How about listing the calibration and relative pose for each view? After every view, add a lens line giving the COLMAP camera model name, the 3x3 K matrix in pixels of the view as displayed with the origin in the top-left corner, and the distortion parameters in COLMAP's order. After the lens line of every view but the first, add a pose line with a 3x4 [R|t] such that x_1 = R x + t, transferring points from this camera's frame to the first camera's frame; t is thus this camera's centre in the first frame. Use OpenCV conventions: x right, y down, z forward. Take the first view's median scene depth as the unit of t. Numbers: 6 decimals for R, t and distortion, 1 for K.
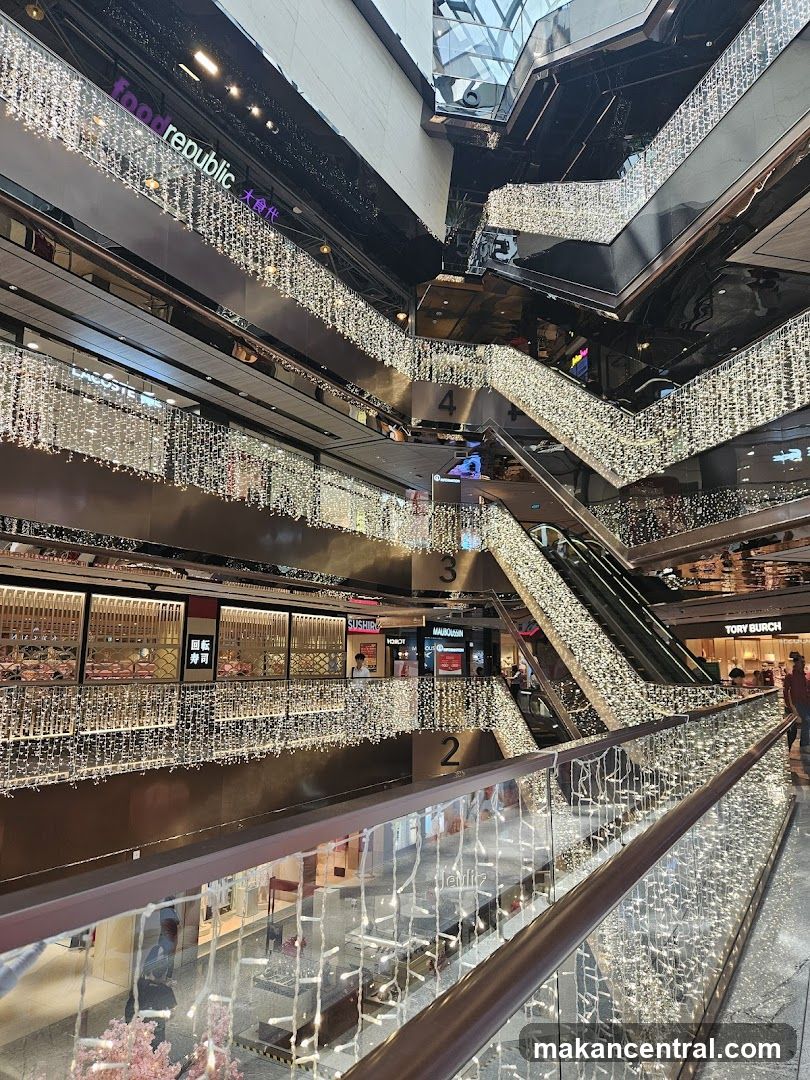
lens RADIAL K [[719.9, 0, 405.0], [0, 719.9, 540.0], [0, 0, 1]] dist [0.098379, -0.133621]
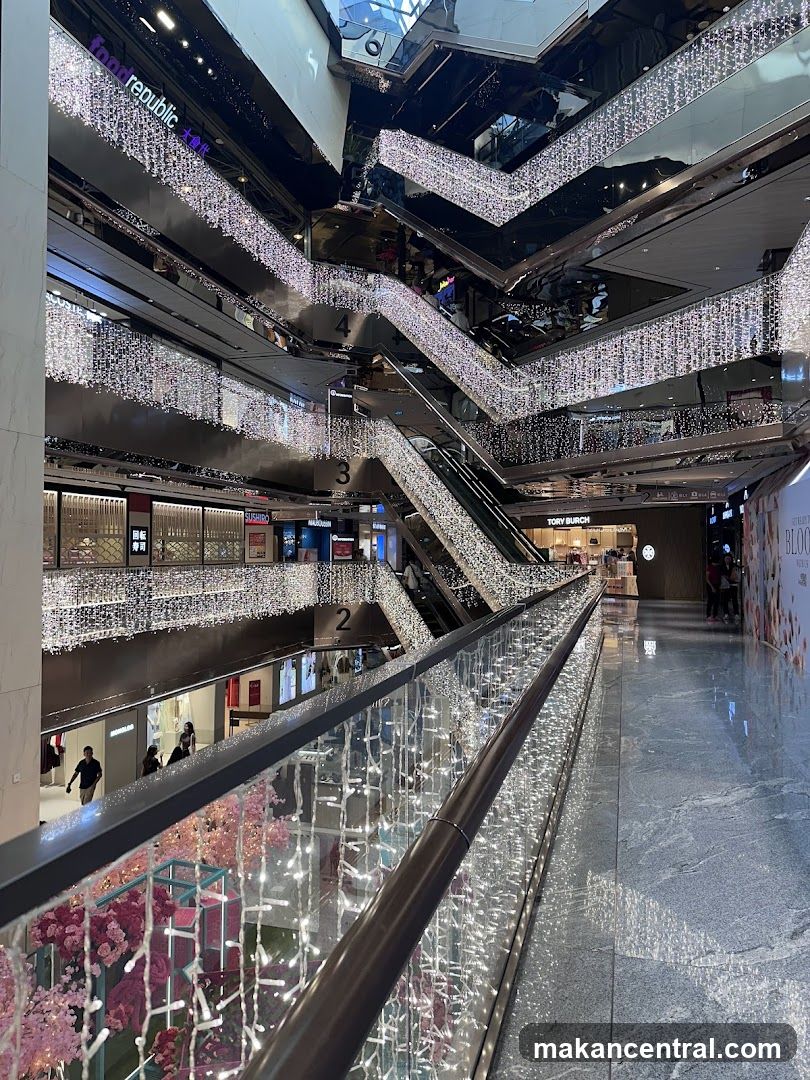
lens RADIAL K [[719.9, 0, 405.0], [0, 719.9, 540.0], [0, 0, 1]] dist [0.098379, -0.133621]
pose [[0.972195, 0.000468, 0.234173, -0.120743], [-0.037027, 0.987726, 0.151745, -0.034476], [-0.231228, -0.156197, 0.960279, -0.187842]]
